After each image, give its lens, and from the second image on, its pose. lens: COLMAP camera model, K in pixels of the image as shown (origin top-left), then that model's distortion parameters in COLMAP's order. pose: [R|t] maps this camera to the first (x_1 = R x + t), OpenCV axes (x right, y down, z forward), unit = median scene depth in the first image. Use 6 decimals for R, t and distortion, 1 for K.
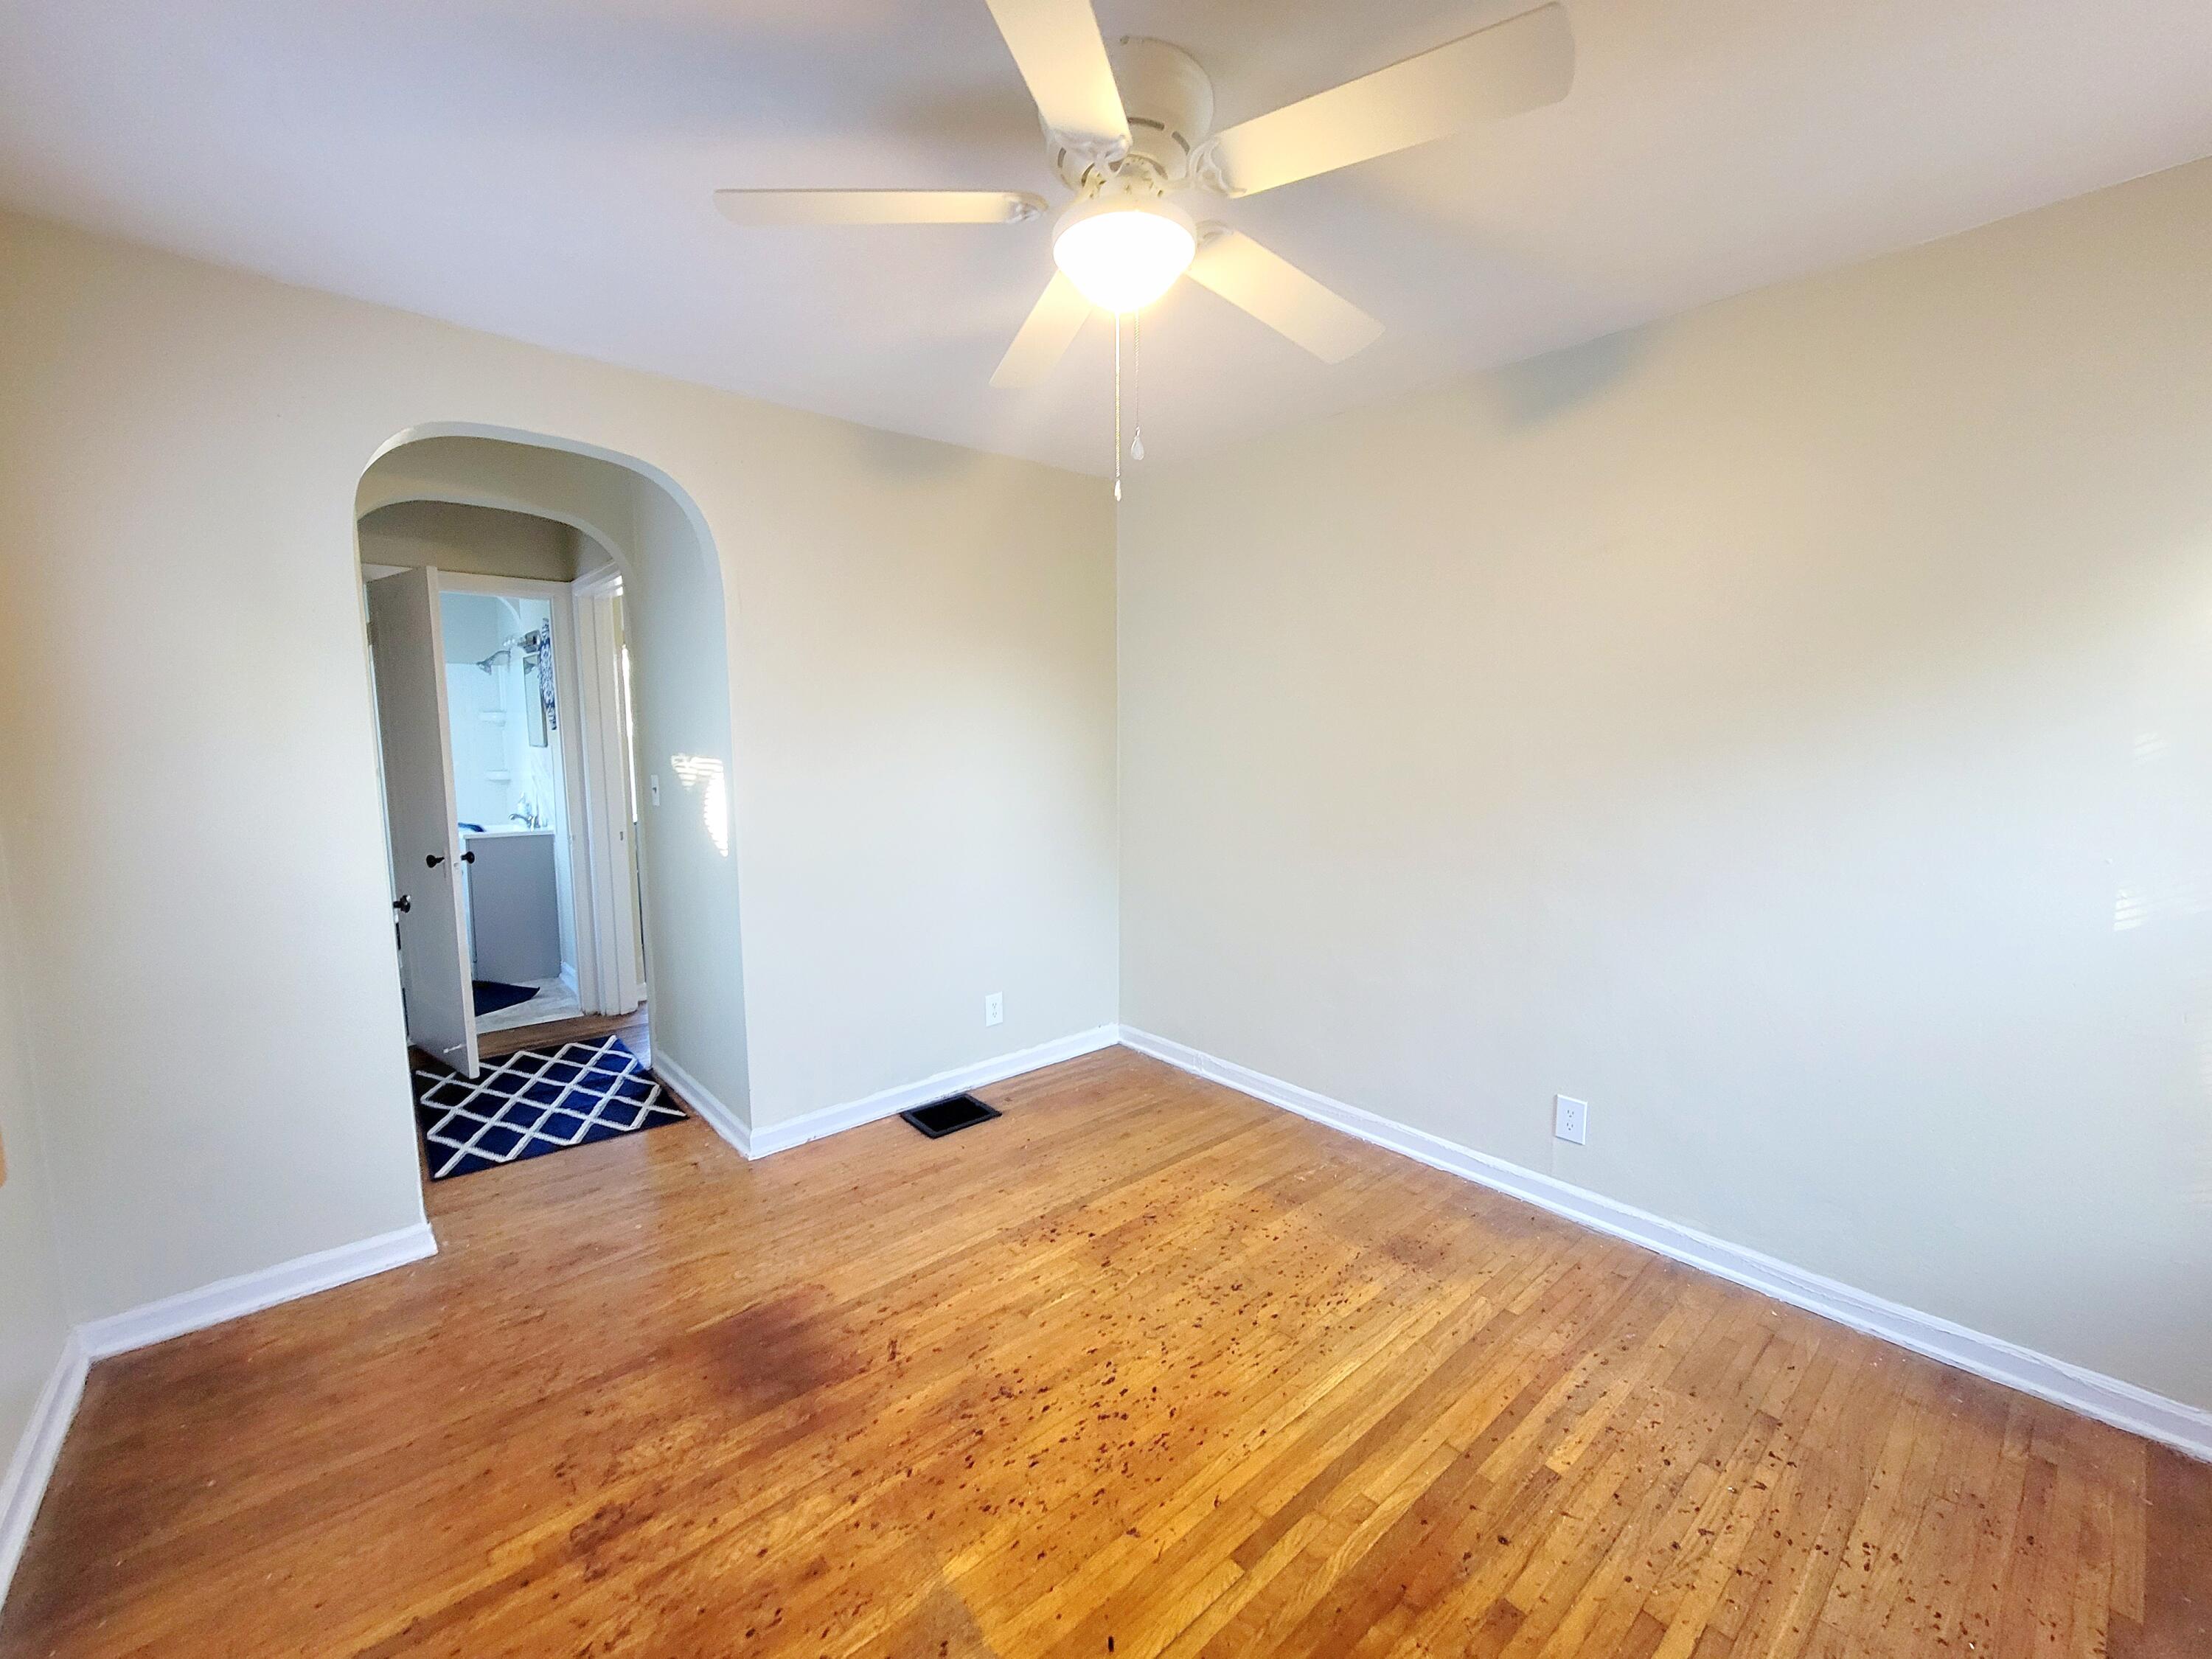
lens RADIAL K [[903.5, 0, 1093.9], [0, 903.5, 827.5], [0, 0, 1]] dist [-0.001337, 0.000320]
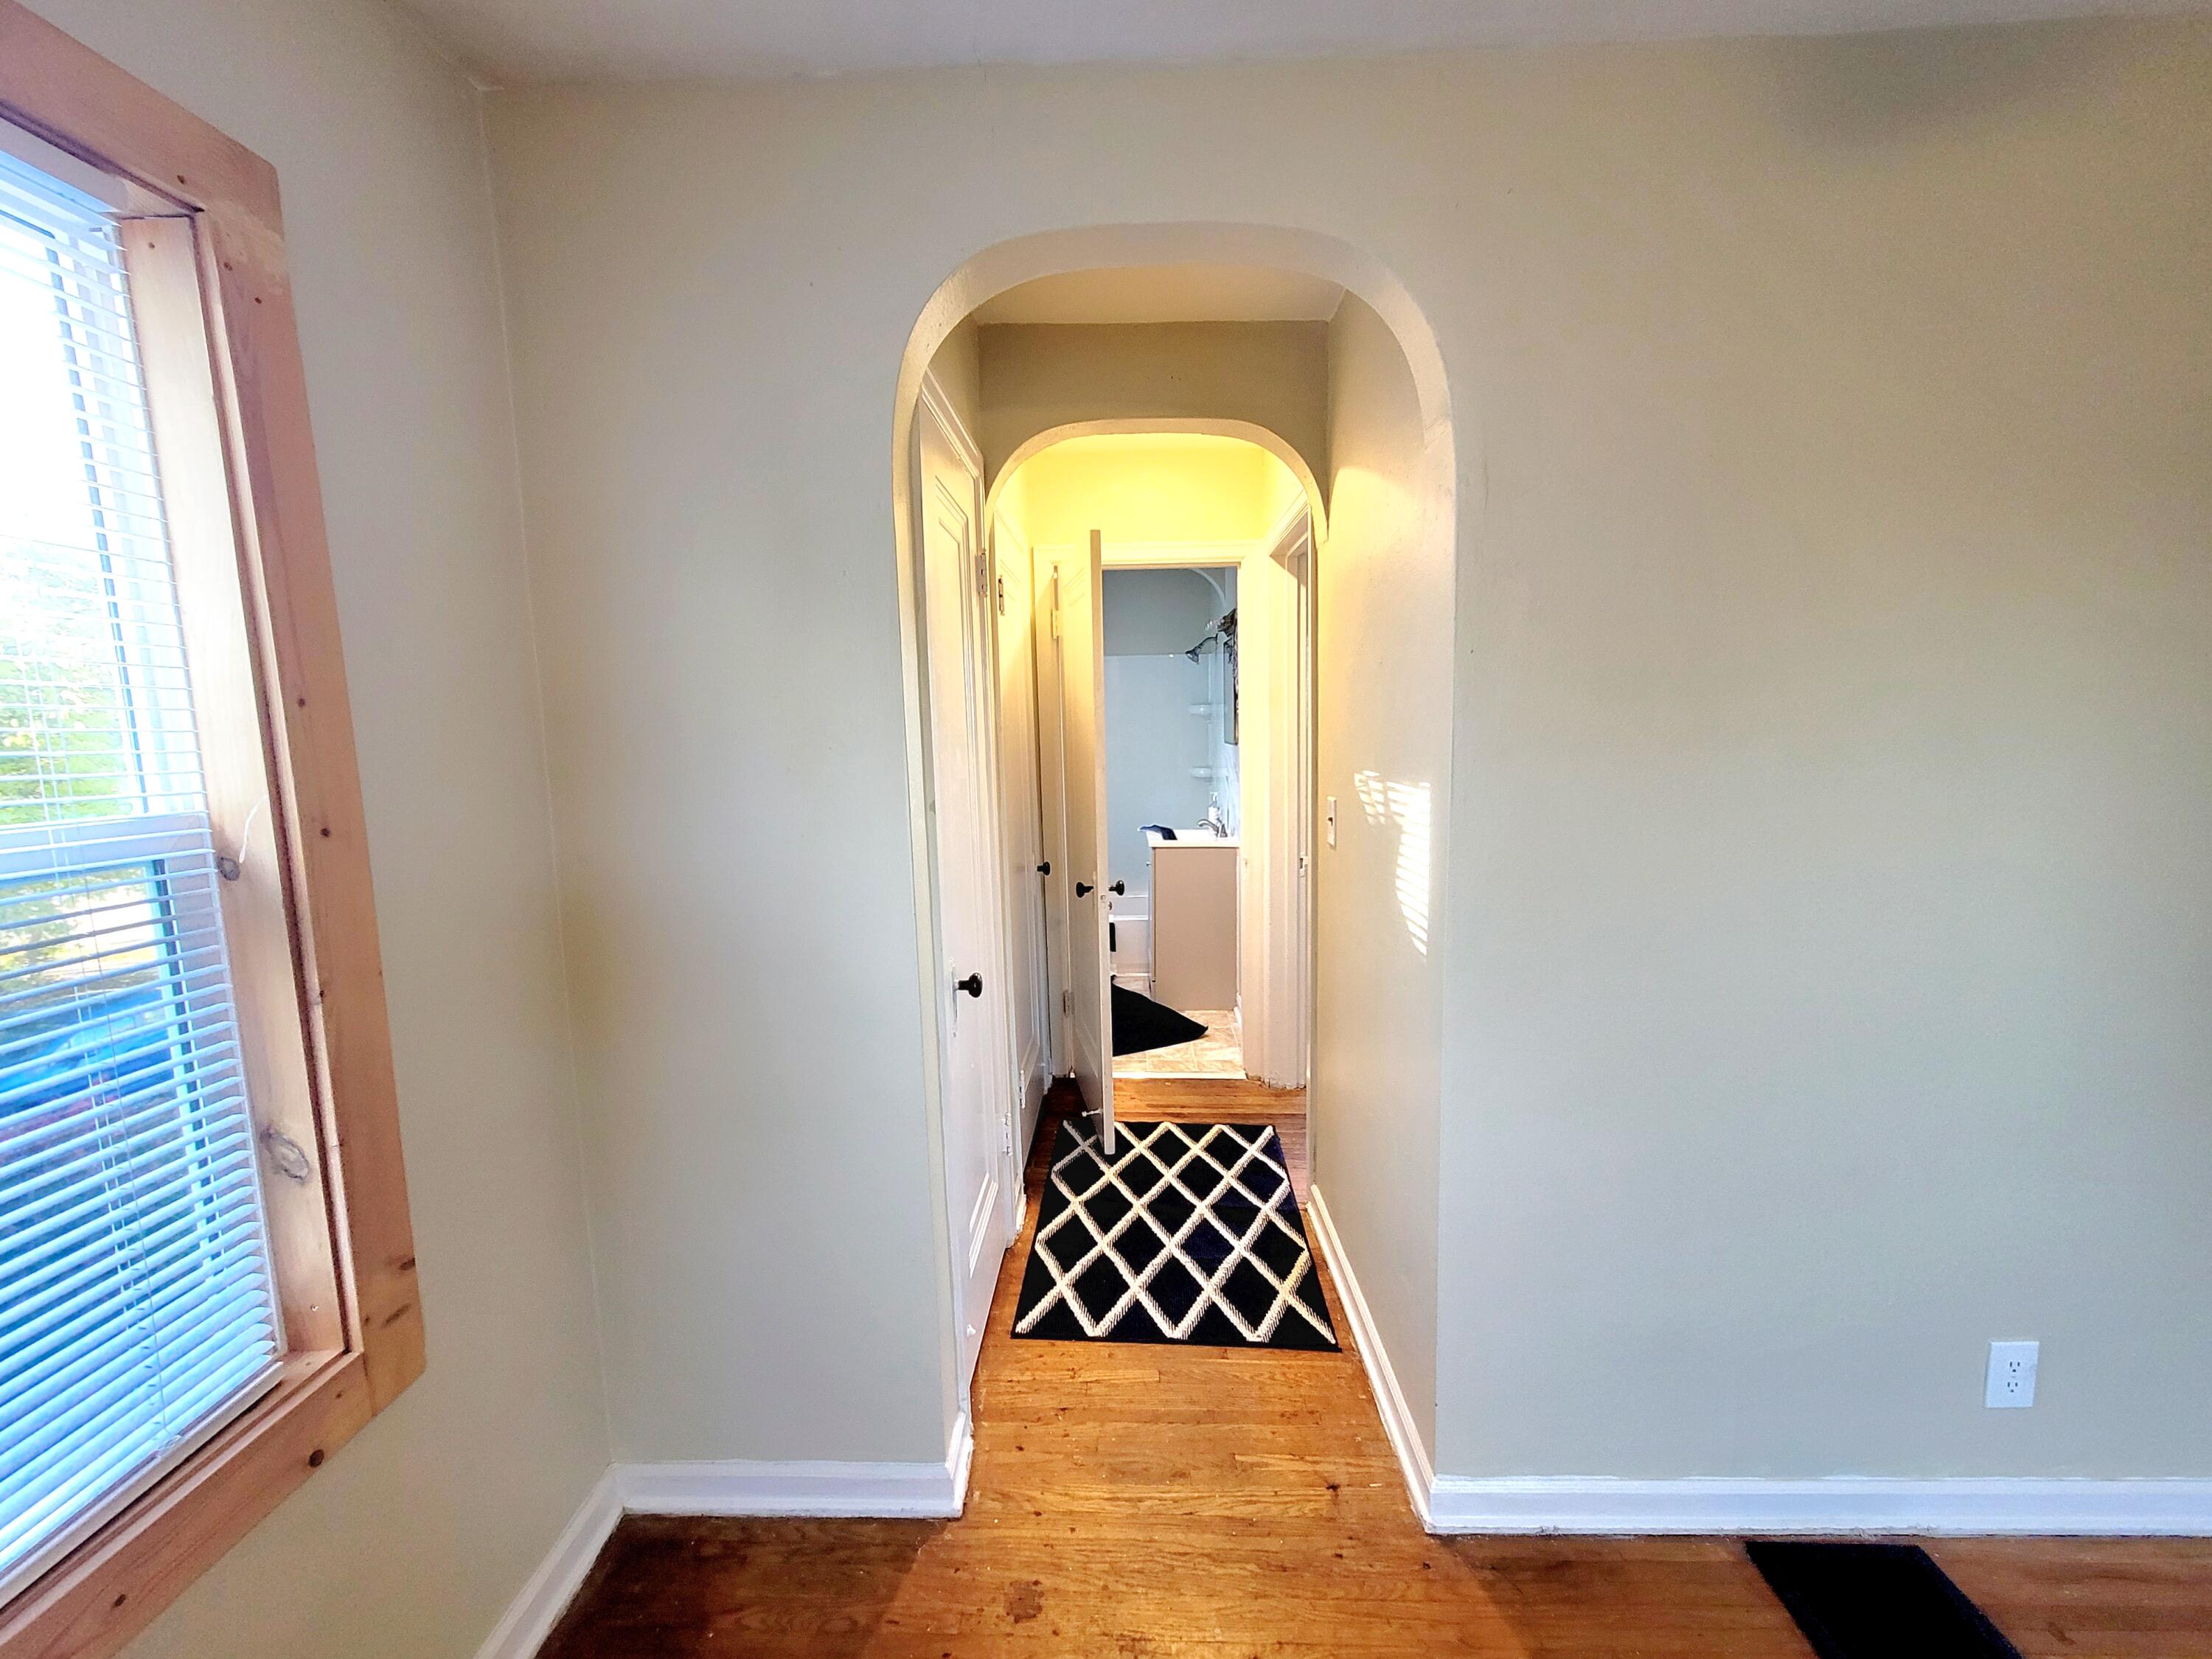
lens RADIAL K [[903.5, 0, 1093.9], [0, 903.5, 827.5], [0, 0, 1]] dist [-0.001337, 0.000320]
pose [[0.726387, 0.071004, -0.683608, -0.154701], [-0.058840, 0.997422, 0.041077, -0.052275], [0.684763, 0.010385, 0.728692, 0.386173]]
